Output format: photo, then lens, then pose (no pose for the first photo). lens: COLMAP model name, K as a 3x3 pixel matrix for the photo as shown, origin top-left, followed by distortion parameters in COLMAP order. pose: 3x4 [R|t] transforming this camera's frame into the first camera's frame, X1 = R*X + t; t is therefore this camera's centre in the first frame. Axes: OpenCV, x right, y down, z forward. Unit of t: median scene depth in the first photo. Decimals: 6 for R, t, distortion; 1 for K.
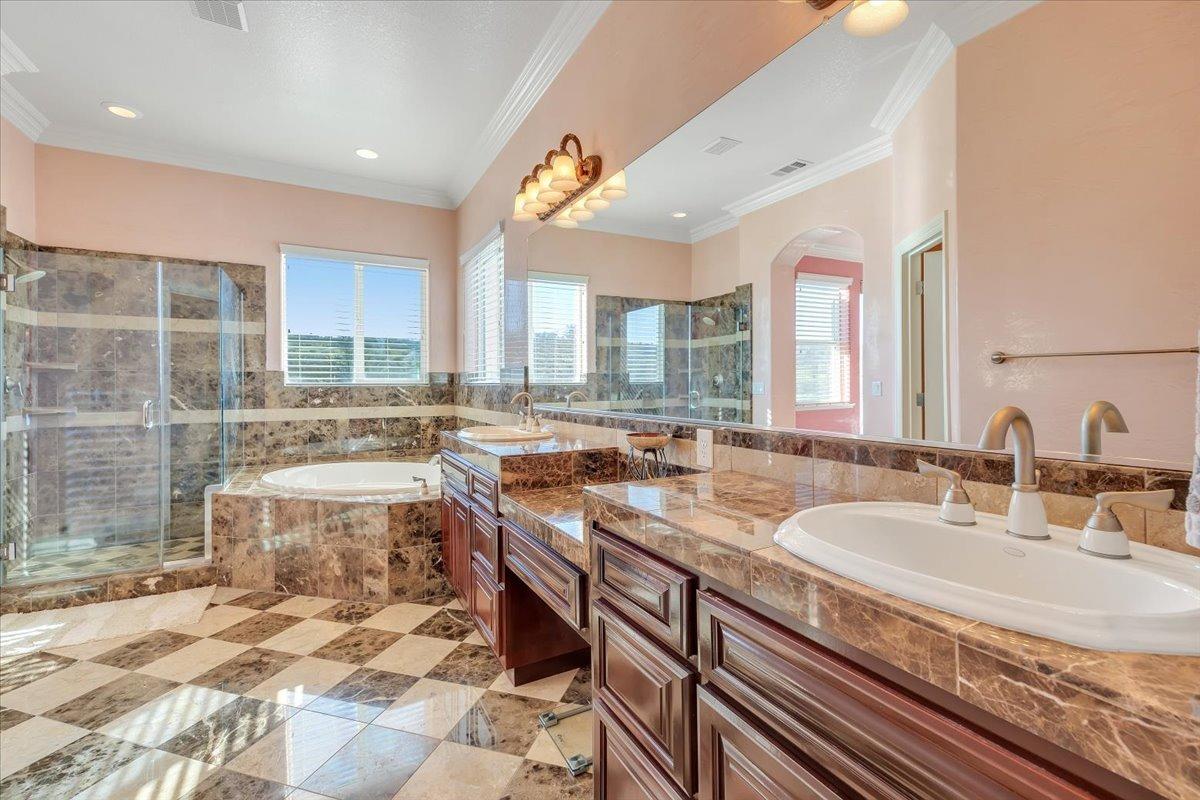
lens RADIAL K [[533.4, 0, 598.5], [0, 533.4, 382.8], [0, 0, 1]] dist [0.014781, 0.000070]
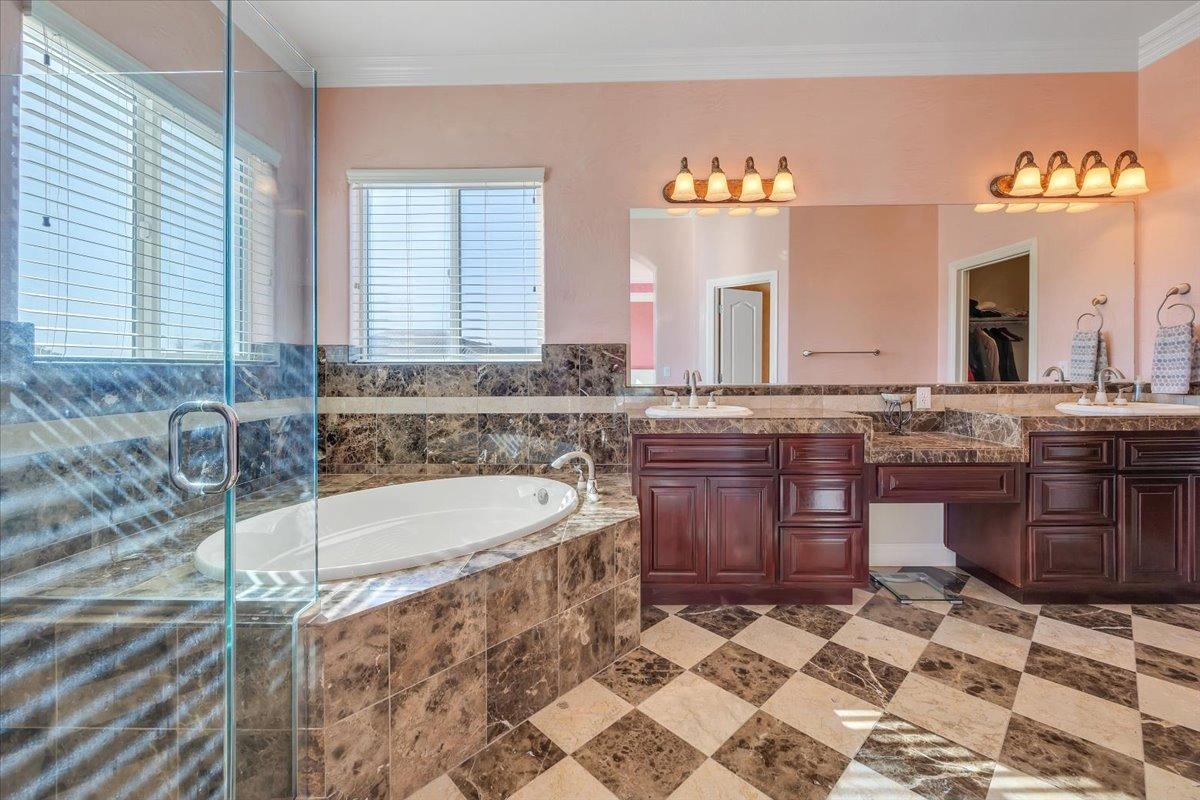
lens RADIAL K [[494.2, 0, 605.3], [0, 494.2, 376.5], [0, 0, 1]] dist [-0.003449, -0.000270]
pose [[0.466447, -0.009751, 0.884495, -1.221894], [0.001797, 0.999948, 0.010076, 0.024836], [-0.884547, -0.003111, 0.466440, 0.837752]]
